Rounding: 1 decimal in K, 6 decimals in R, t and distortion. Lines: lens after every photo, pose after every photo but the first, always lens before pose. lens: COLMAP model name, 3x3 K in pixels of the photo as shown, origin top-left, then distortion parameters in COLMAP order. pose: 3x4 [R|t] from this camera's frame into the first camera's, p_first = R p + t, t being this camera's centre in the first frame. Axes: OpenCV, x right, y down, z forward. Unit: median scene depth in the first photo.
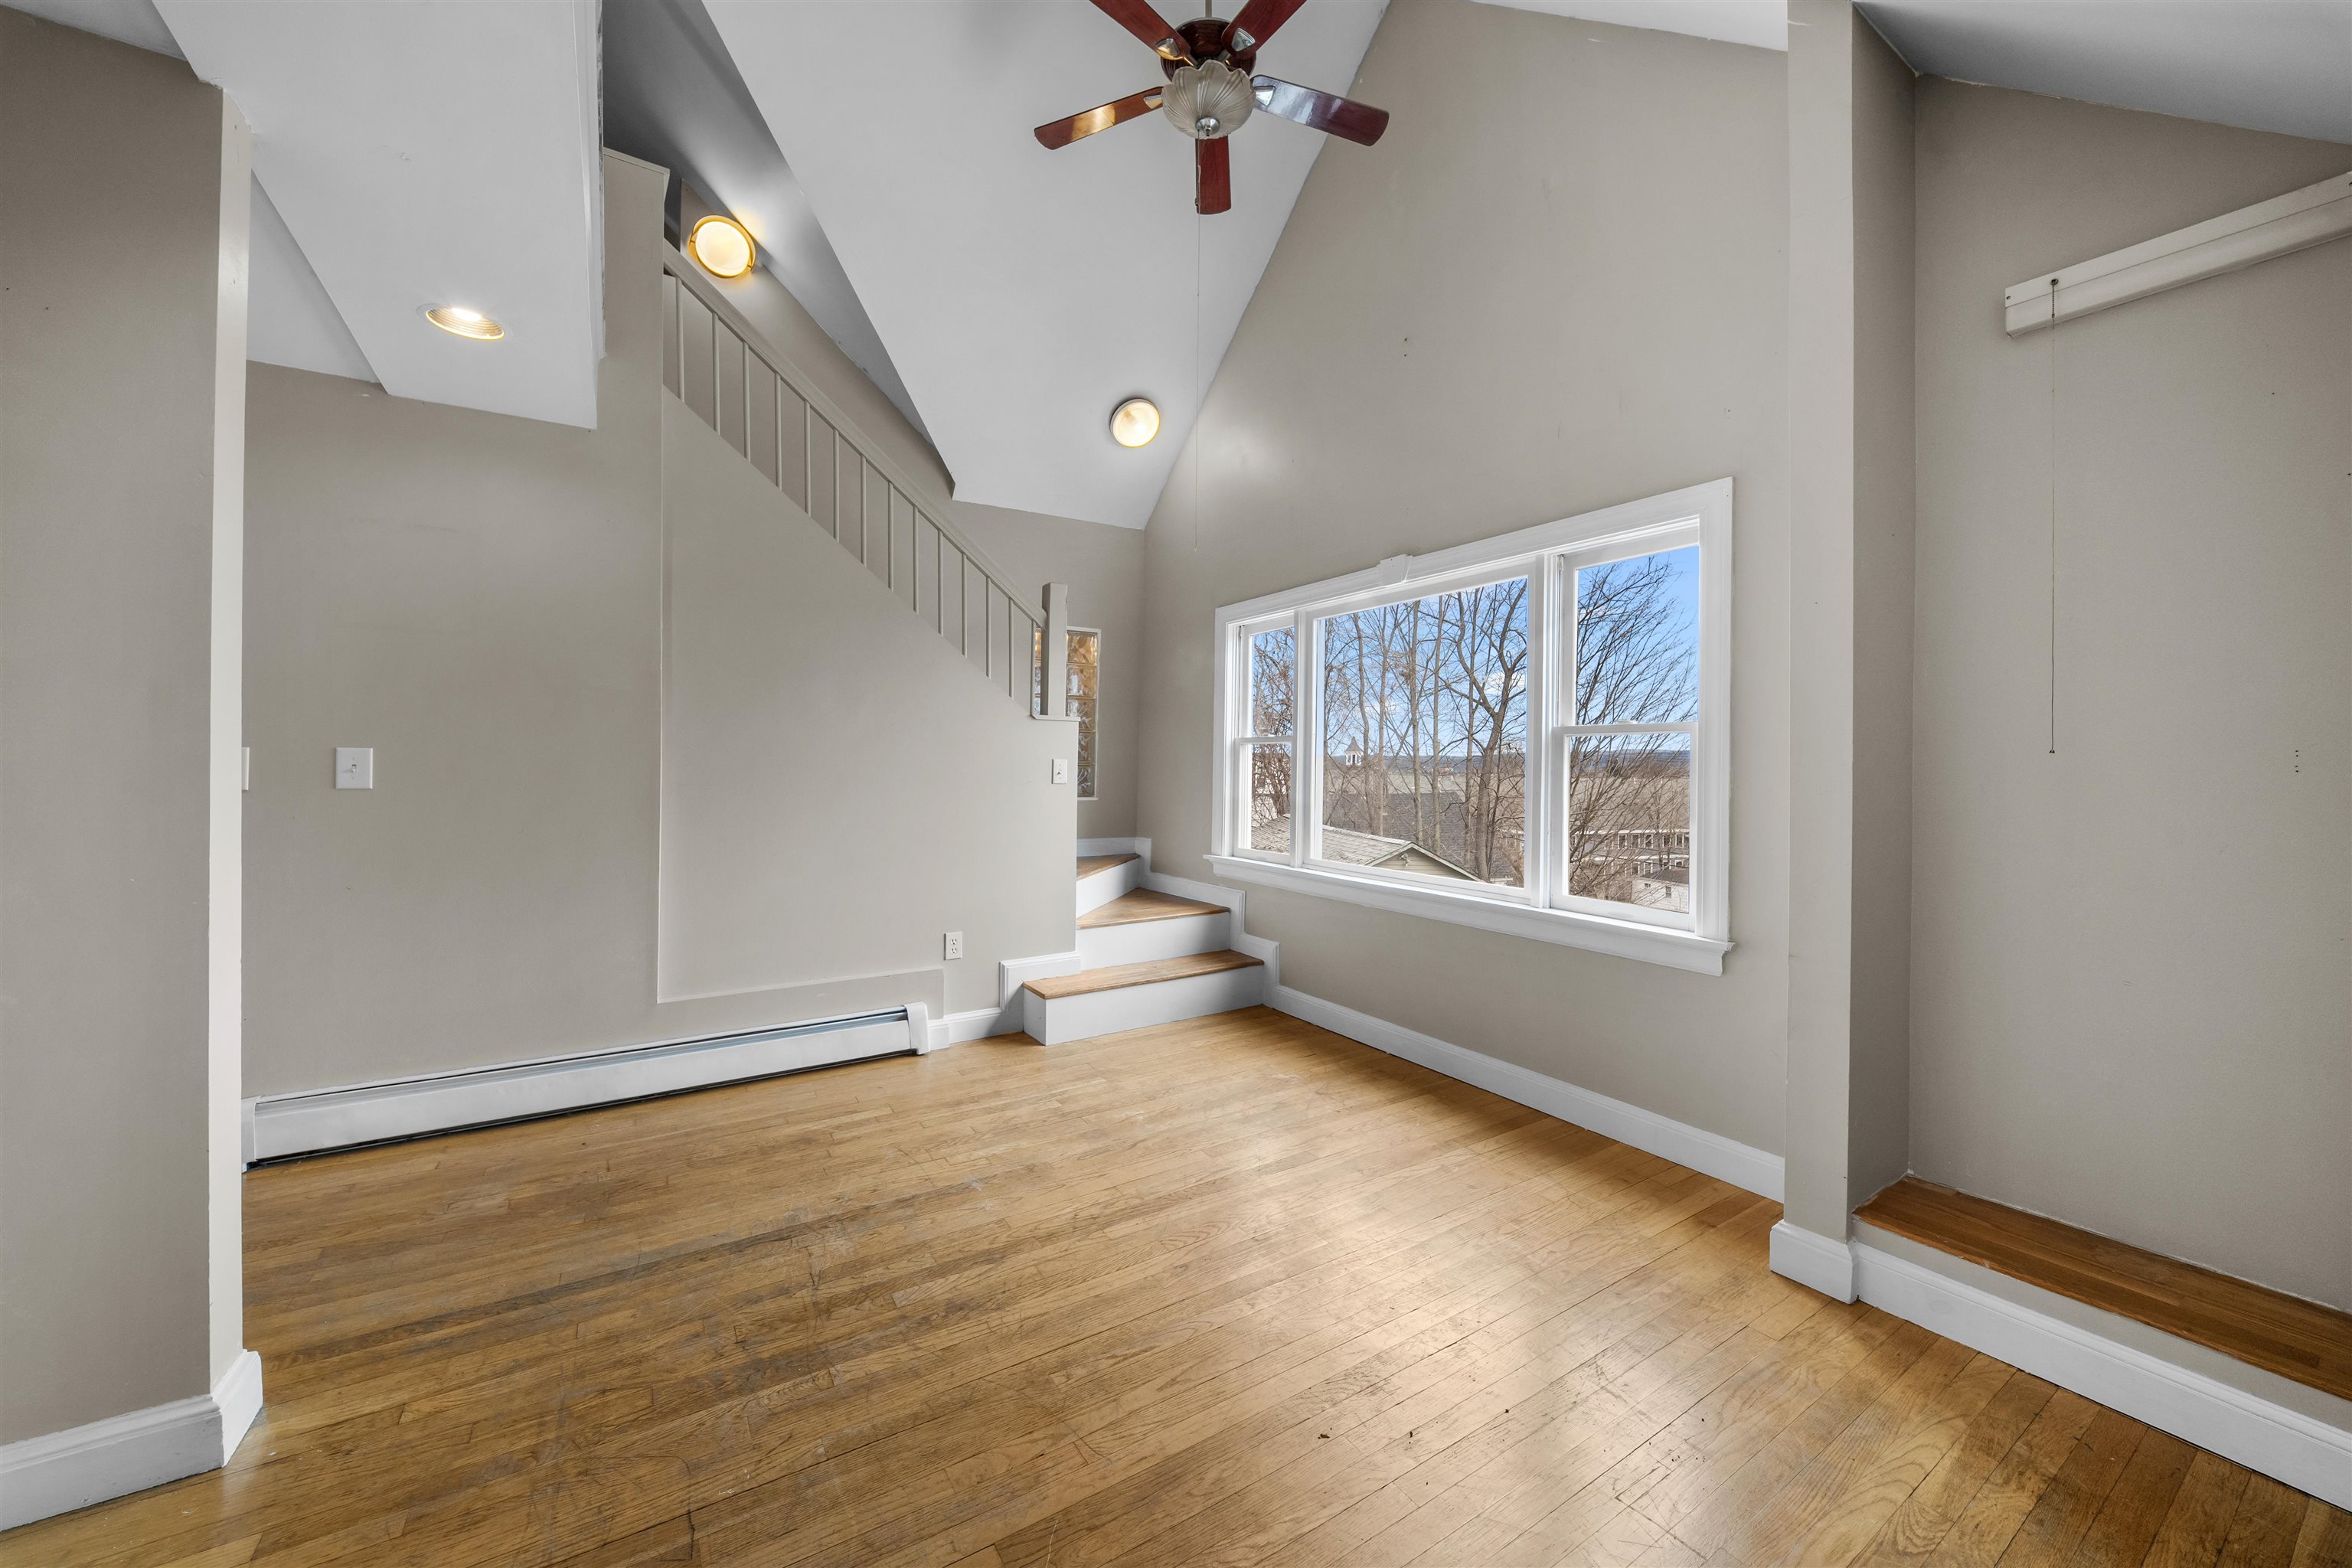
lens RADIAL K [[887.5, 0, 1175.7], [0, 887.5, 760.1], [0, 0, 1]] dist [0.020245, -0.011487]
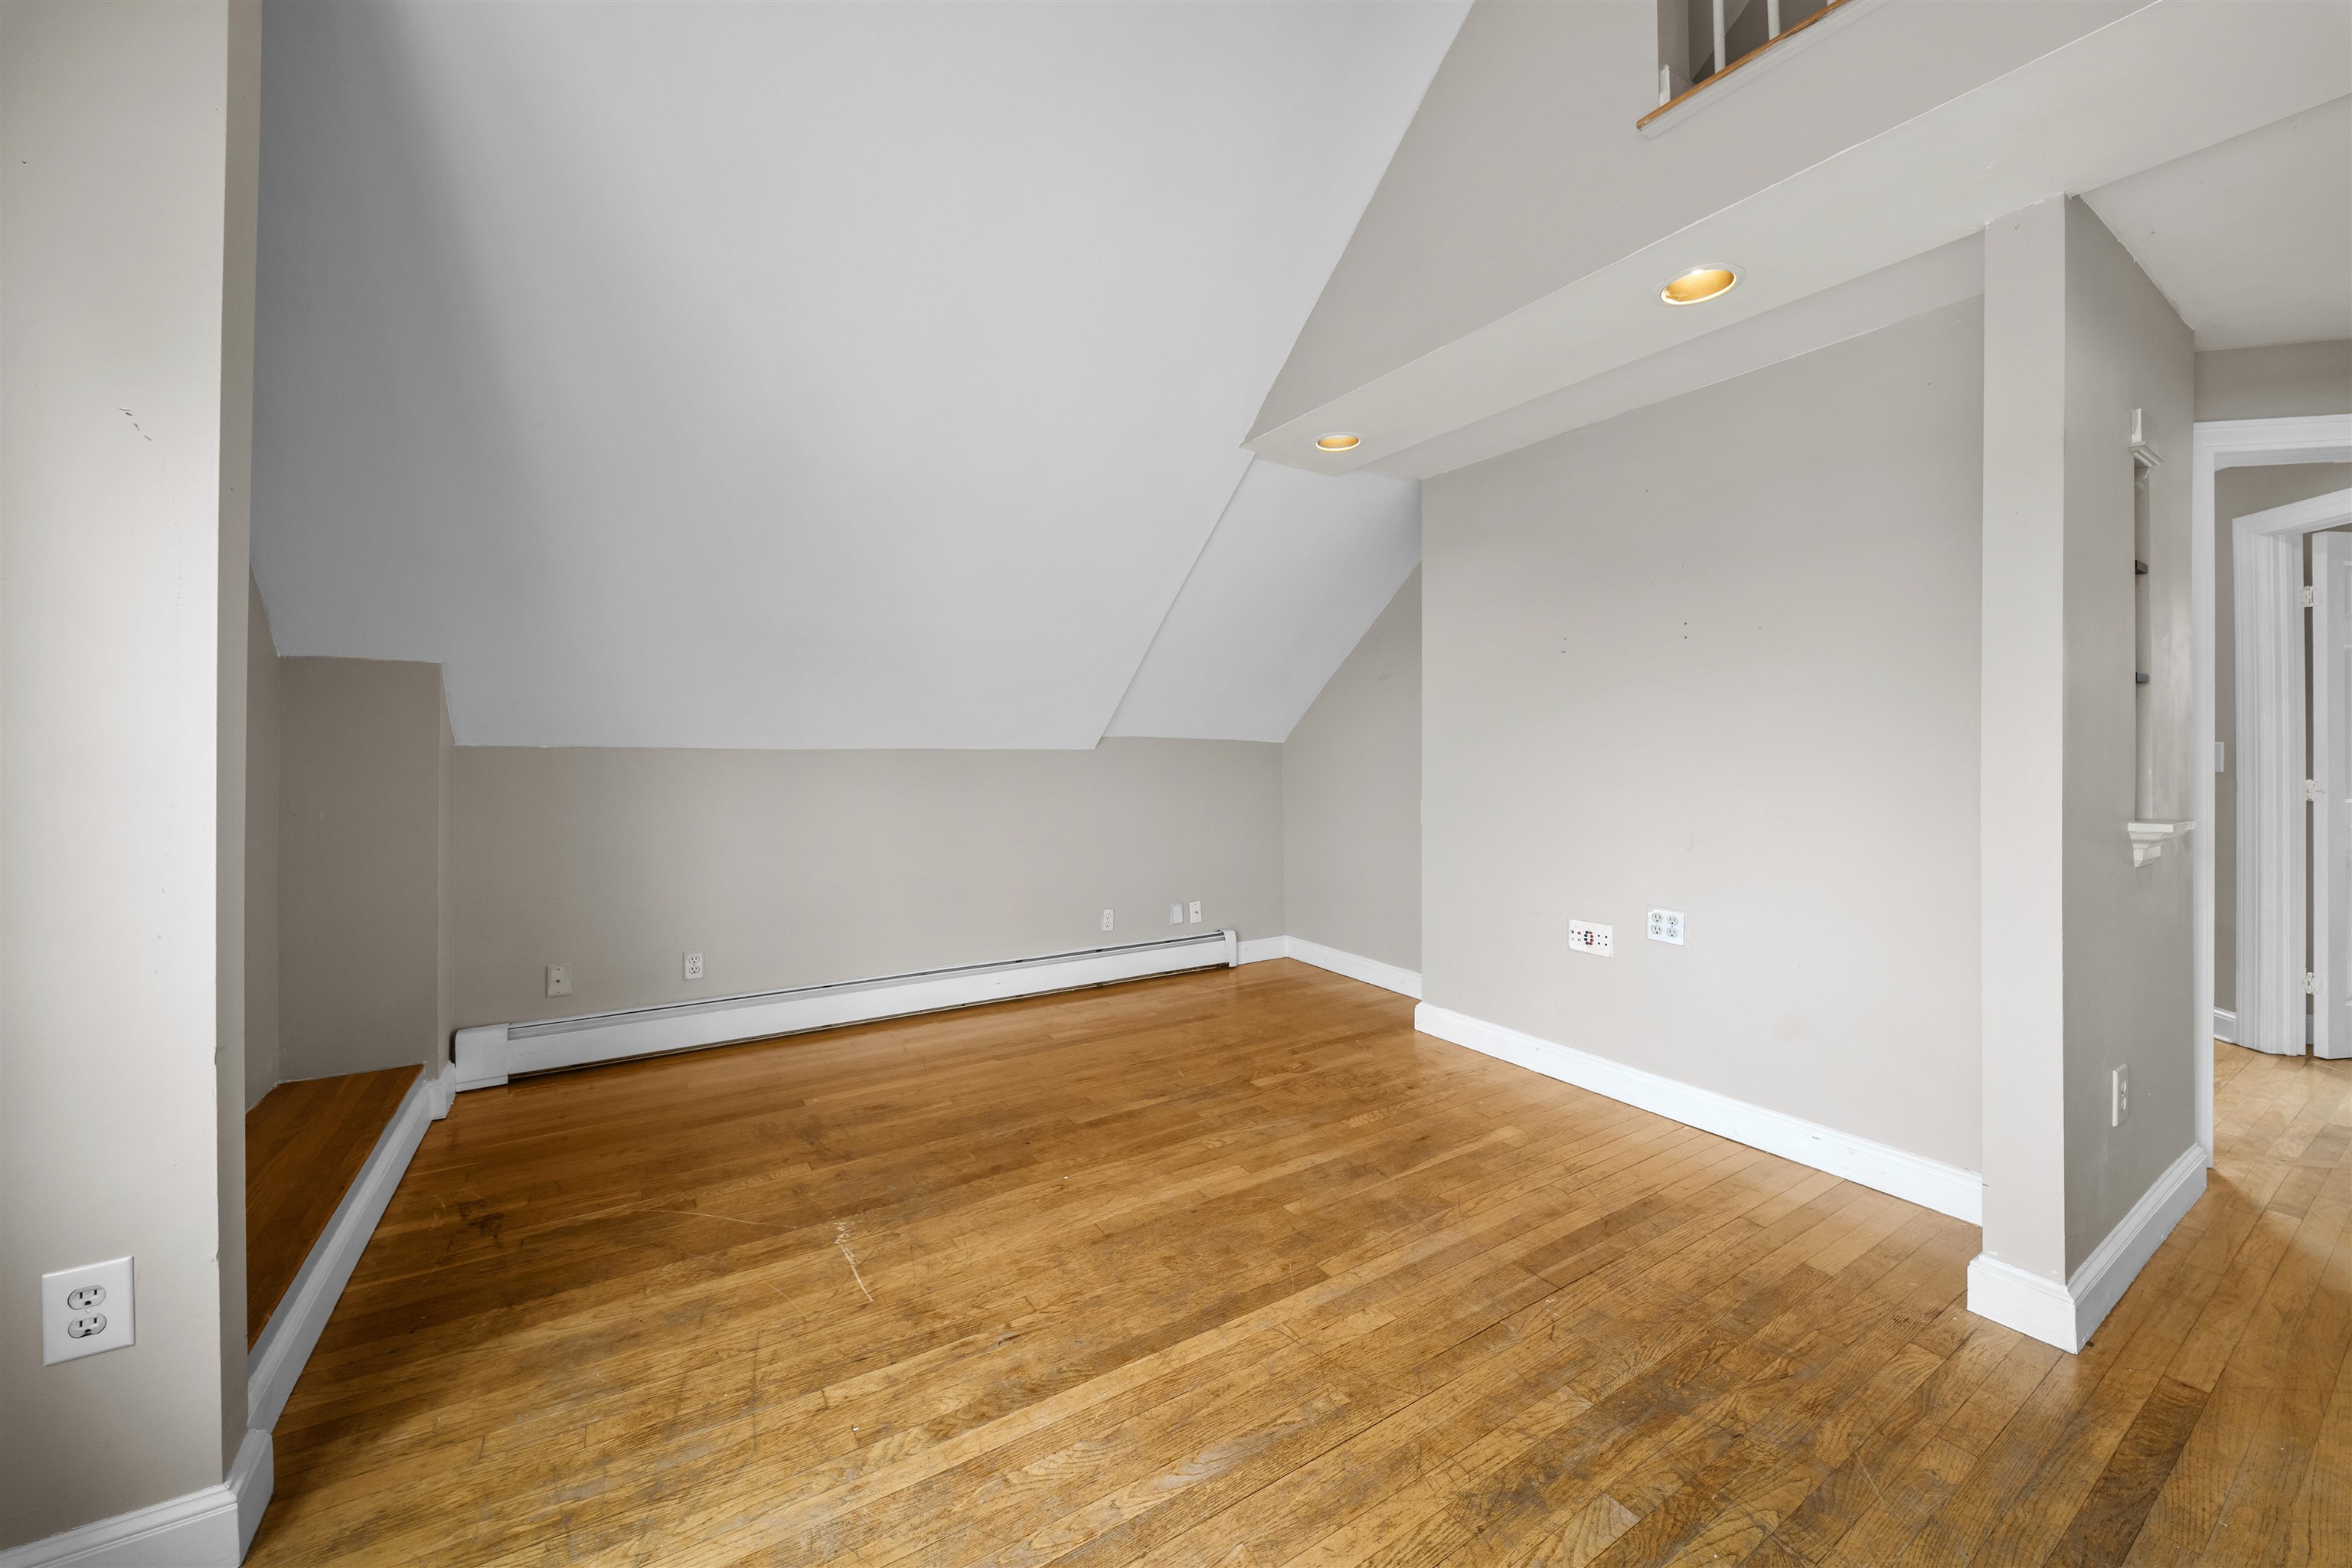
lens RADIAL K [[887.5, 0, 1175.7], [0, 887.5, 760.1], [0, 0, 1]] dist [0.020245, -0.011487]
pose [[-0.999935, -0.009696, -0.005989, 0.050882], [-0.009699, 0.999953, 0.000542, 0.023747], [0.005983, 0.000600, -0.999982, 1.873169]]
